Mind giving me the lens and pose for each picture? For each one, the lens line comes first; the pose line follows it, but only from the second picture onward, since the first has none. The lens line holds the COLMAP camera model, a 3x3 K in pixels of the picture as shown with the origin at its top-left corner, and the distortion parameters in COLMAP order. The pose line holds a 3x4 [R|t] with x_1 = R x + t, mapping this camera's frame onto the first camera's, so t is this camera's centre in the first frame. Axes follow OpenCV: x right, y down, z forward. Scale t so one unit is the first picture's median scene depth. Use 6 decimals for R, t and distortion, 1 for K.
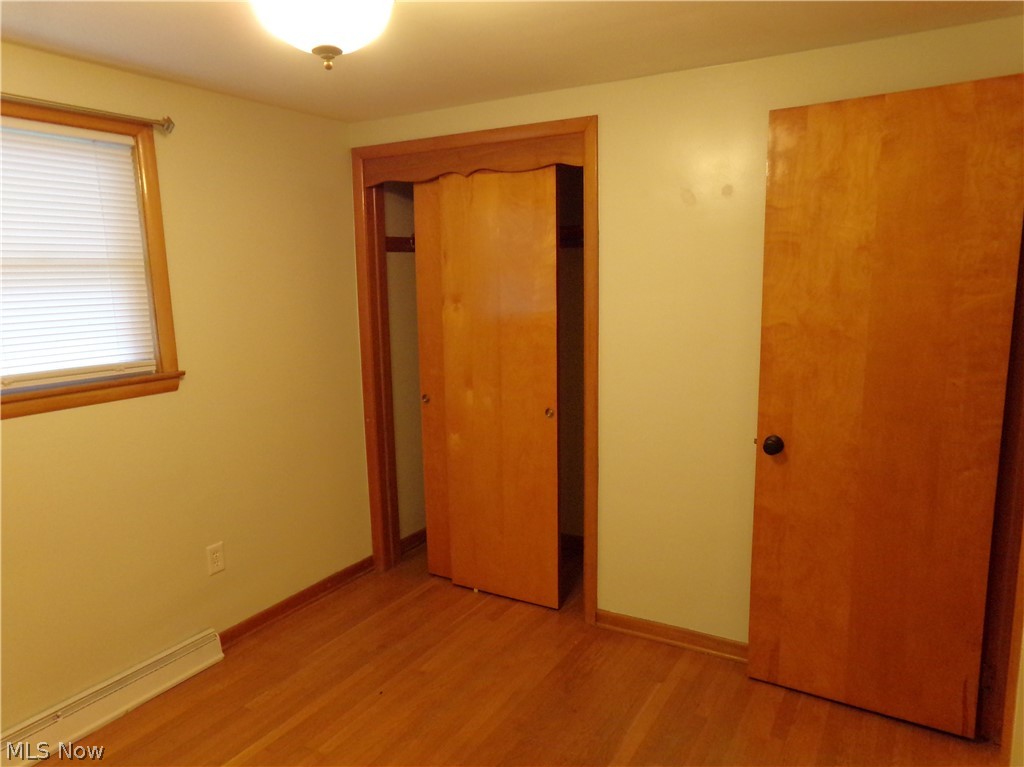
lens RADIAL K [[714.6, 0, 516.6], [0, 714.6, 382.8], [0, 0, 1]] dist [-0.062306, 0.117286]
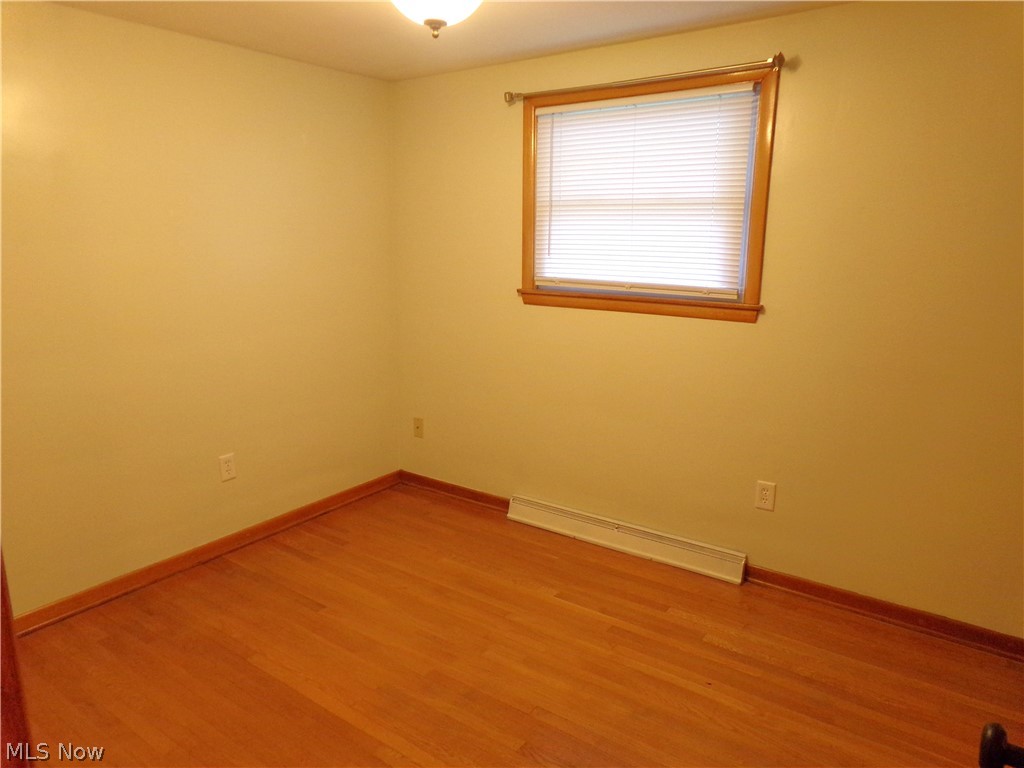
lens RADIAL K [[714.6, 0, 516.6], [0, 714.6, 383.3], [0, 0, 1]] dist [-0.062306, 0.117286]
pose [[-0.073515, 0.233798, -0.969502, 0.616283], [-0.172954, 0.954413, 0.243274, -0.103317], [0.982182, 0.185564, -0.029728, 0.723373]]
